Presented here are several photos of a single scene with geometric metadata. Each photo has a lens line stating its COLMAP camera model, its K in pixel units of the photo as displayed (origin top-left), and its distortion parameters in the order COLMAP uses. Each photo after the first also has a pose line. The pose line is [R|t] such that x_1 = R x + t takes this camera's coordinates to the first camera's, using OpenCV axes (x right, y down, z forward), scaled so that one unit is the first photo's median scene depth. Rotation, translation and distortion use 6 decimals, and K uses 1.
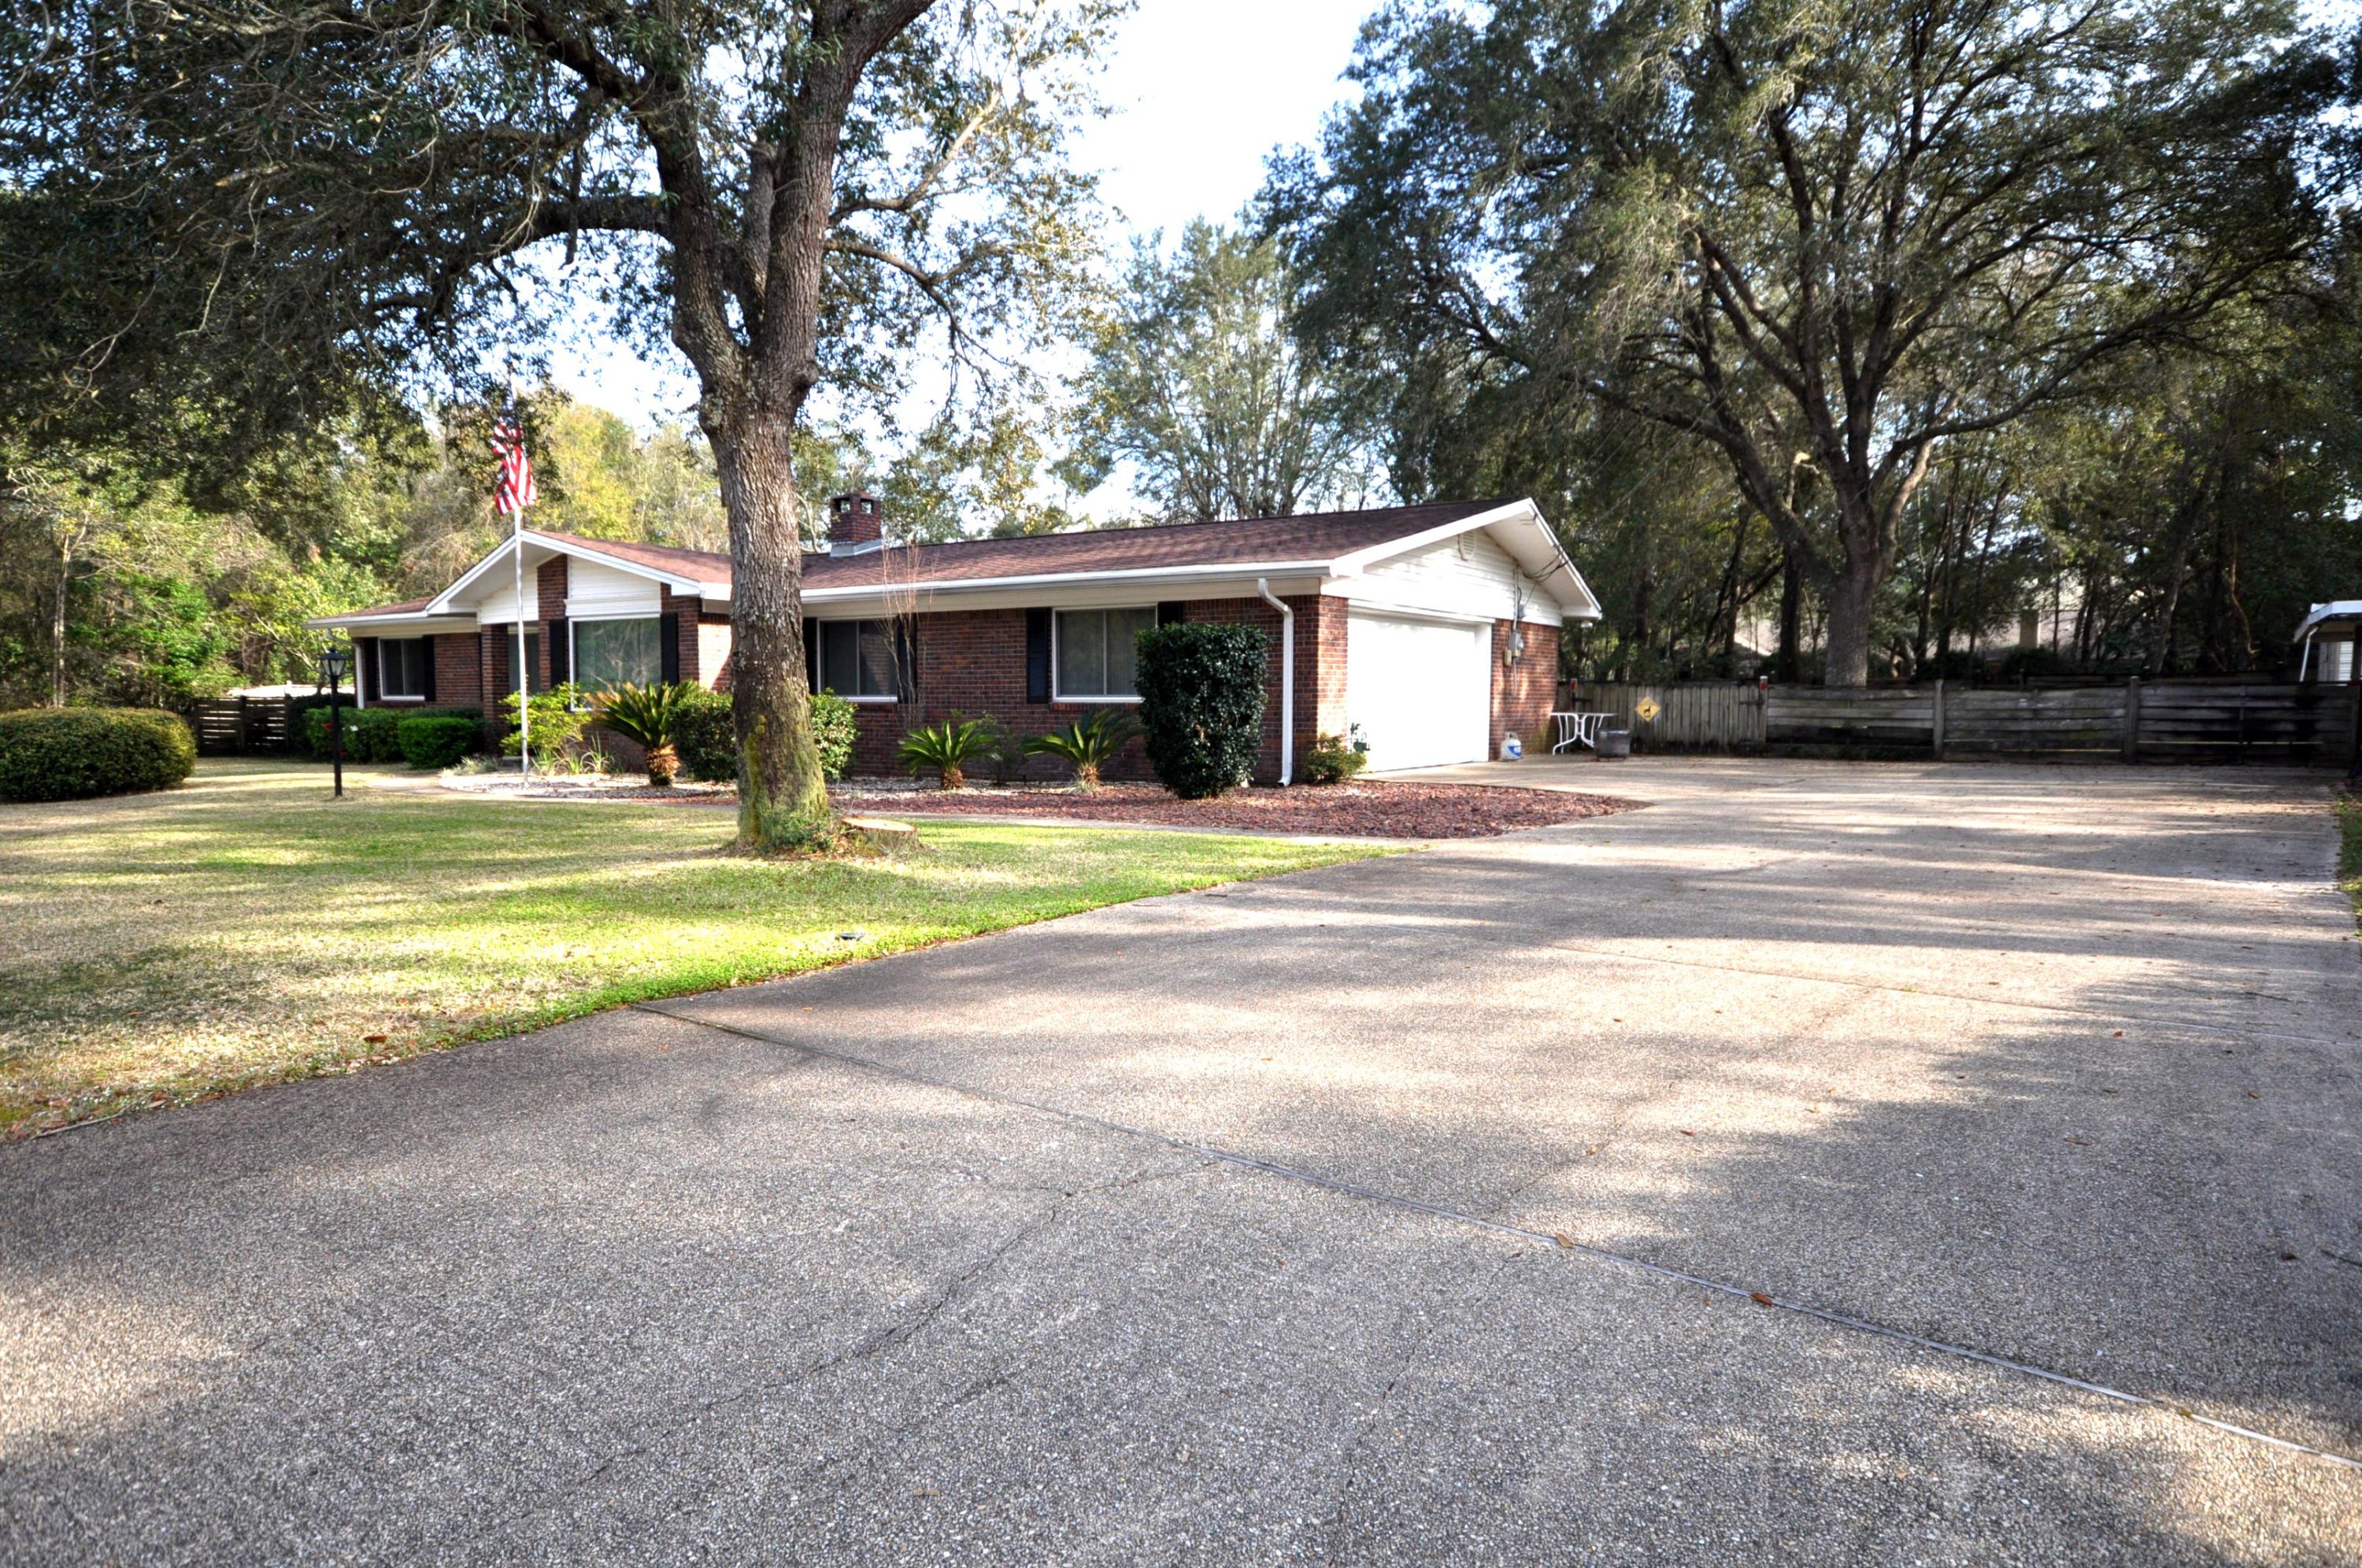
lens RADIAL K [[1396.1, 0, 1180.9], [0, 1396.1, 803.6], [0, 0, 1]] dist [0.018095, -0.001048]
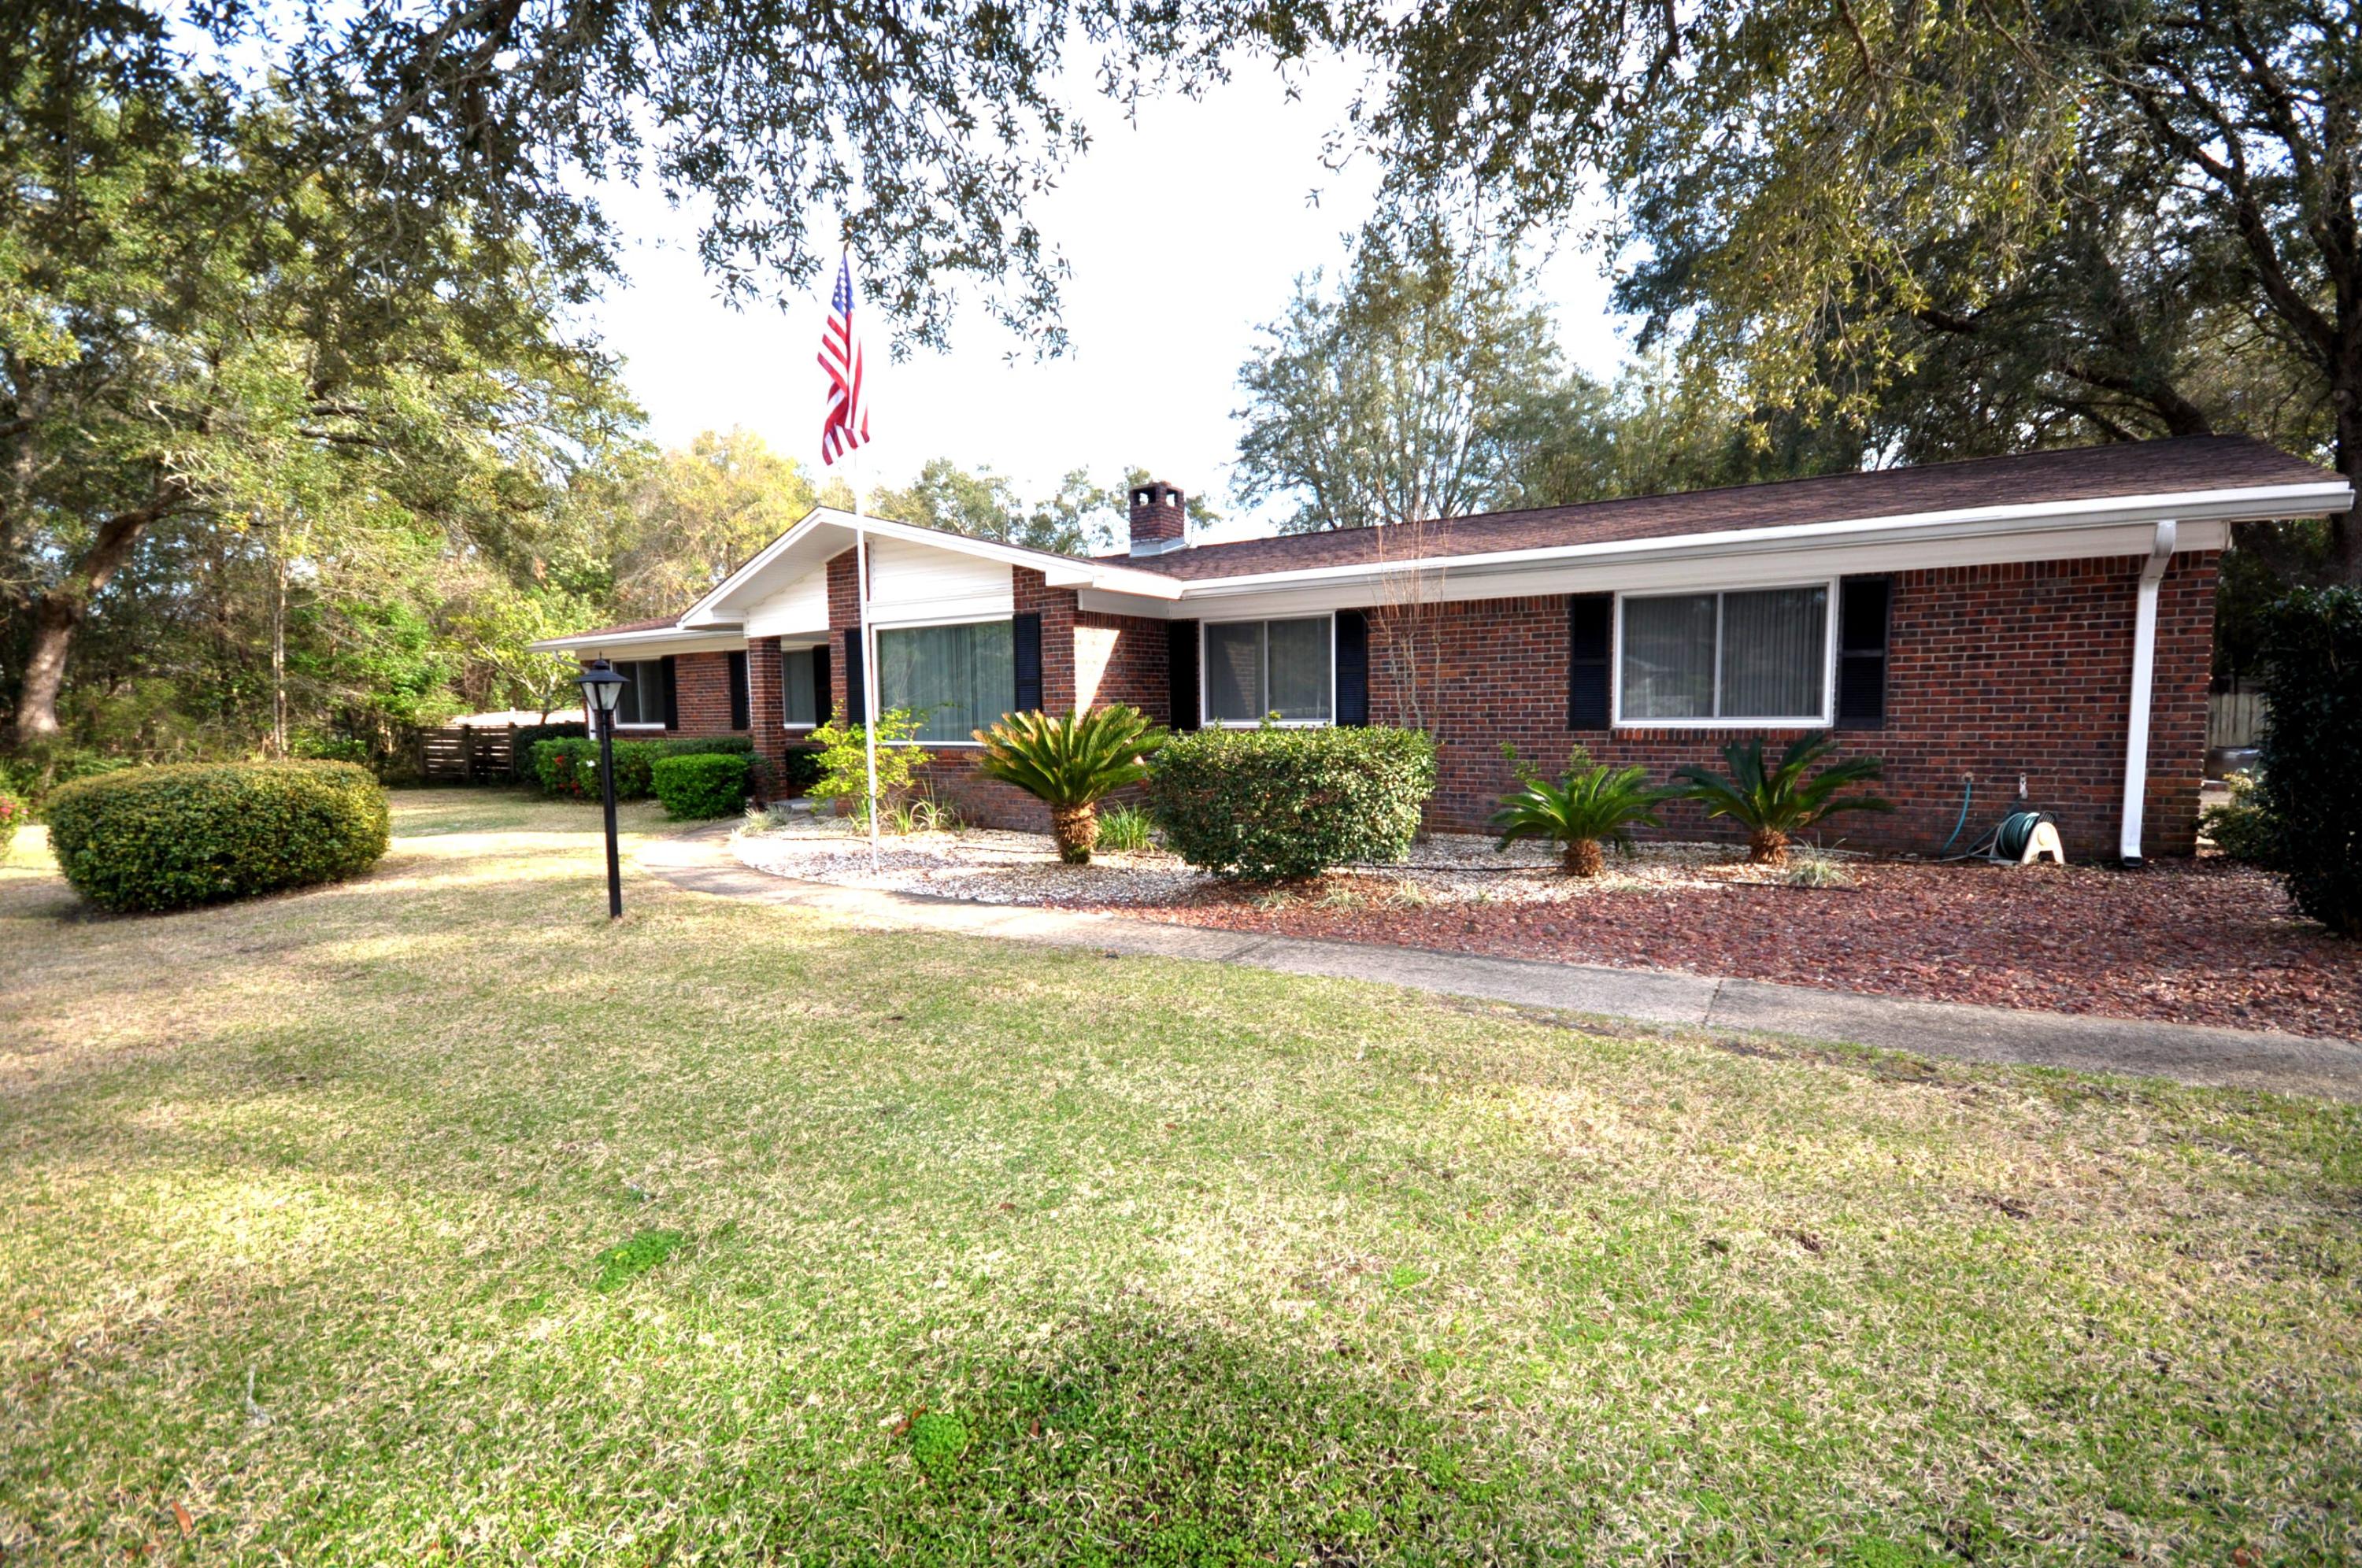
lens RADIAL K [[1043.4, 0, 1181.9], [0, 1043.4, 799.6], [0, 0, 1]] dist [0.002718, -0.005913]
pose [[0.999833, -0.016798, 0.007251, -0.188670], [0.016685, 0.999743, 0.015377, -0.029097], [-0.007507, -0.015253, 0.999855, 0.290865]]
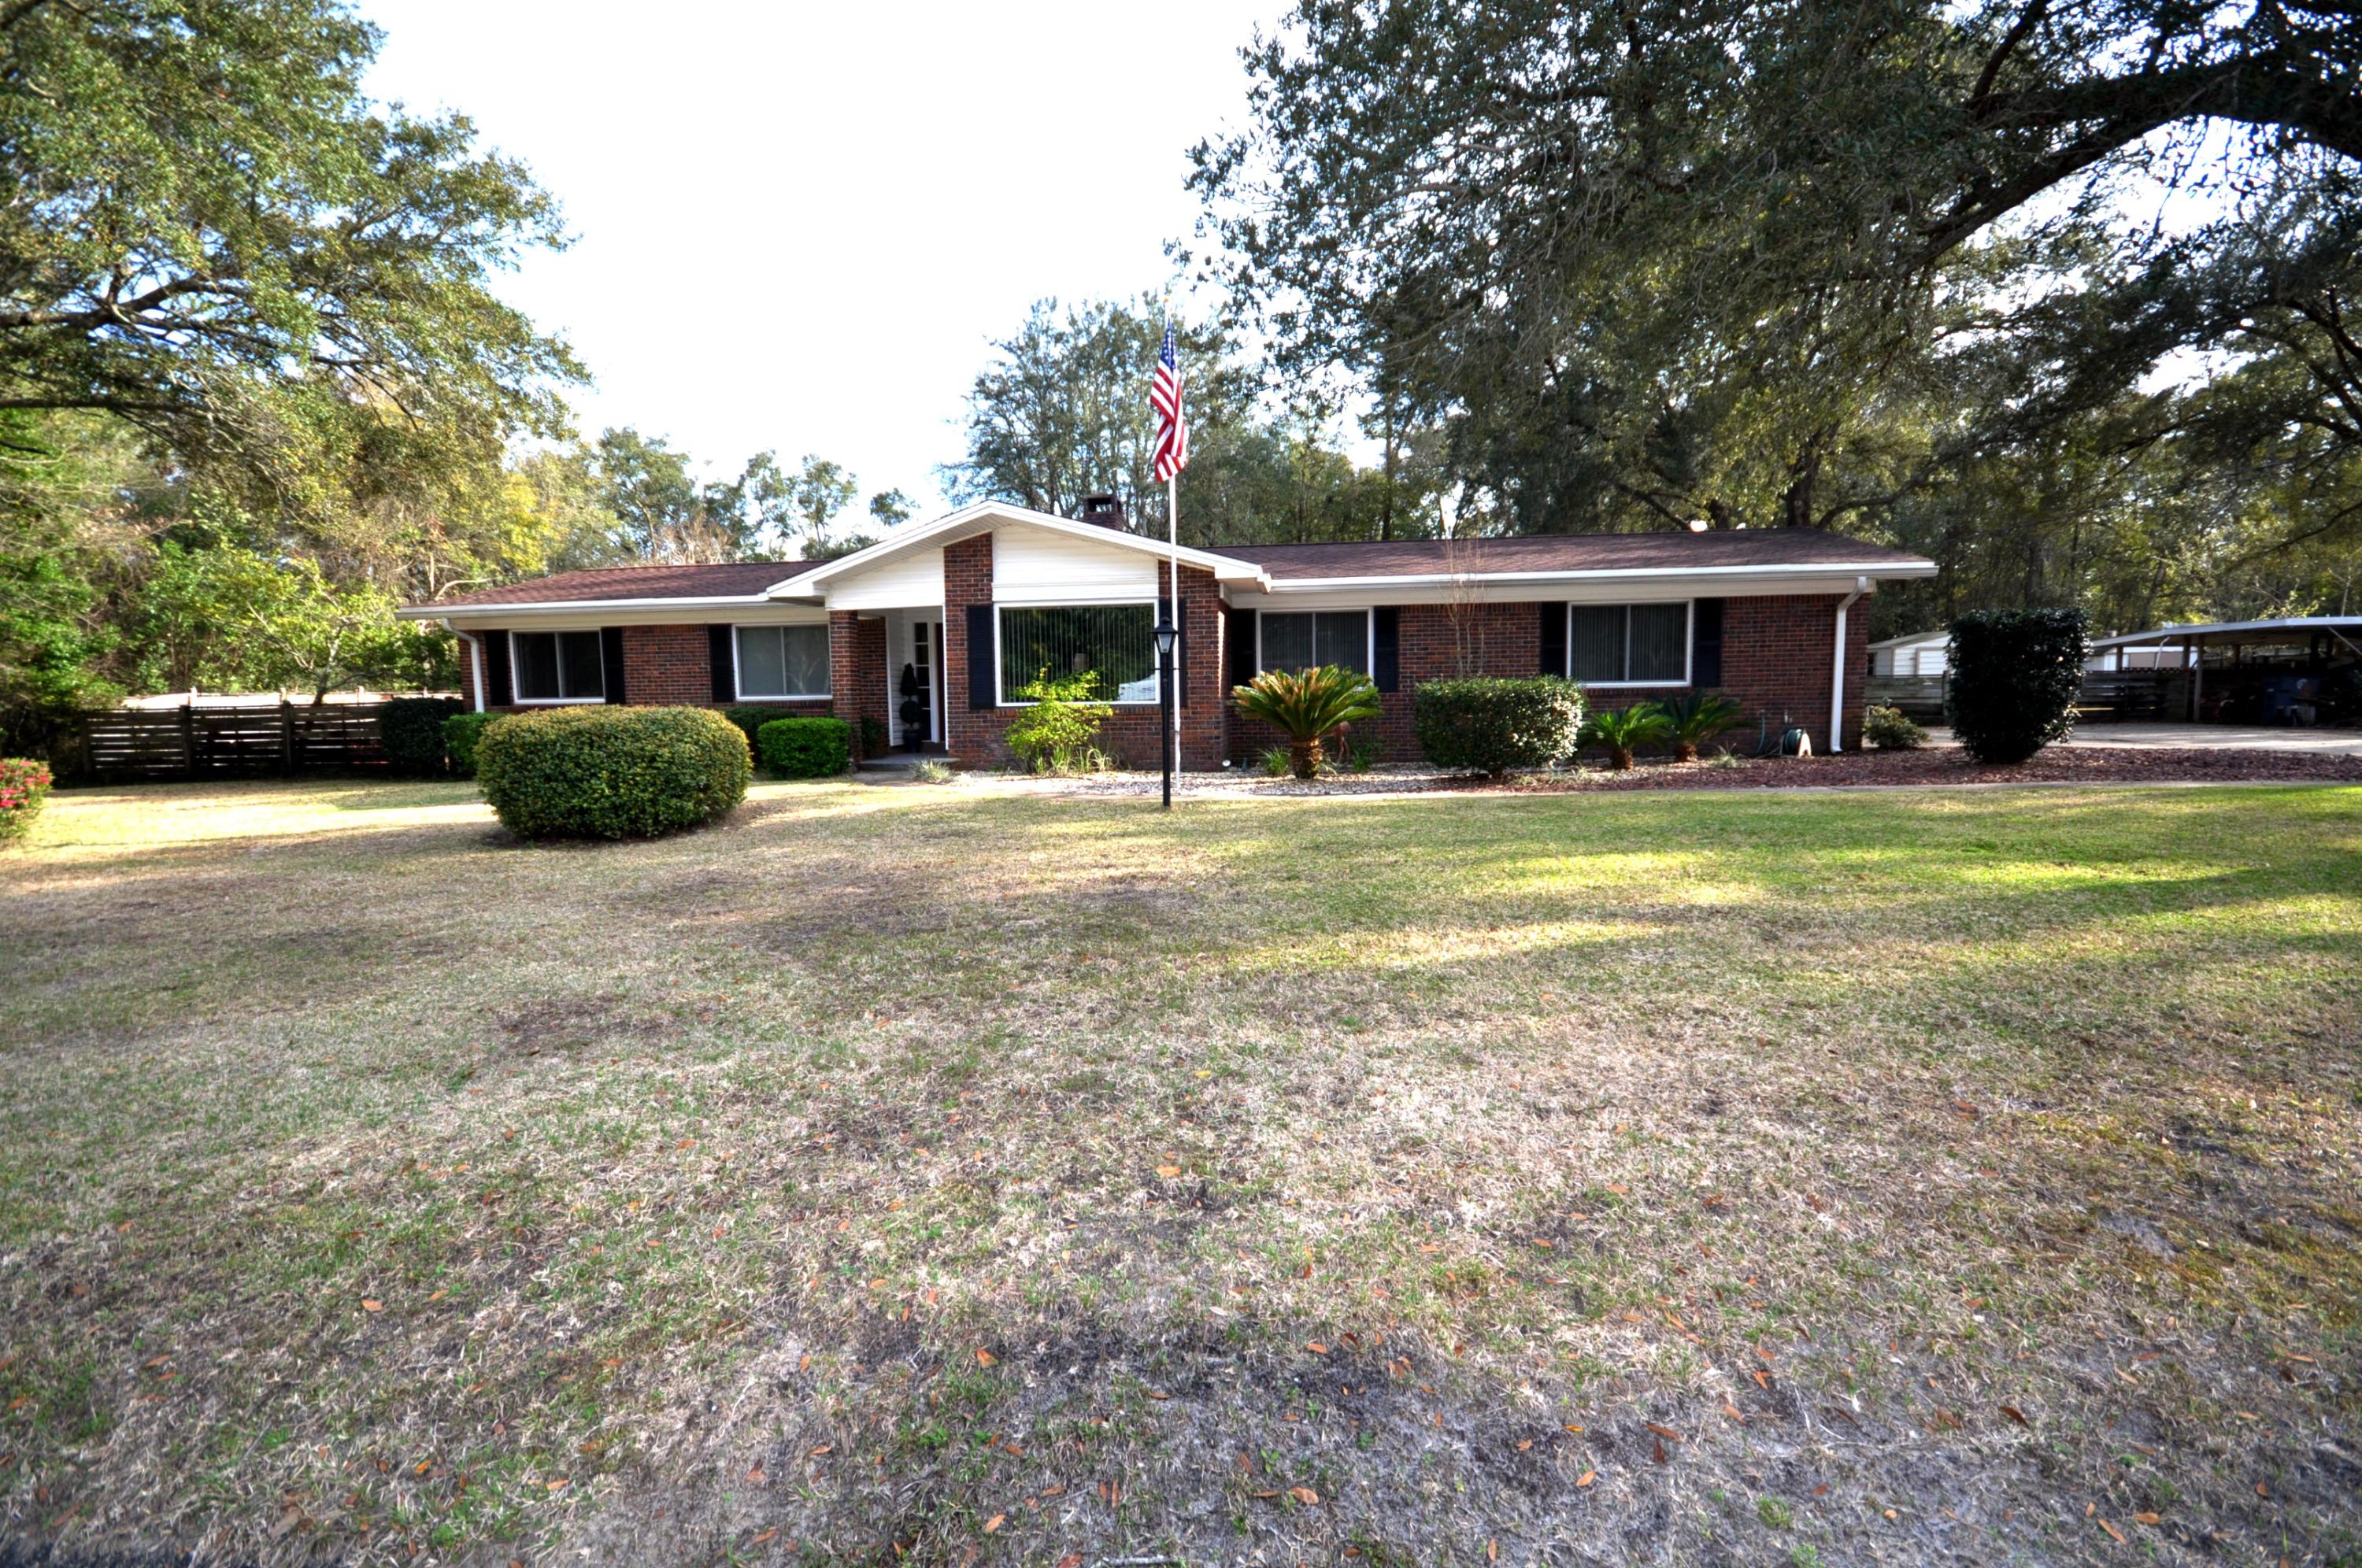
lens RADIAL K [[1043.4, 0, 1181.9], [0, 1043.4, 799.6], [0, 0, 1]] dist [0.002718, -0.005913]
pose [[0.906632, -0.052964, 0.418585, -0.433253], [0.046525, 0.998589, 0.025583, -0.011858], [-0.419350, -0.003720, 0.907817, 0.230247]]
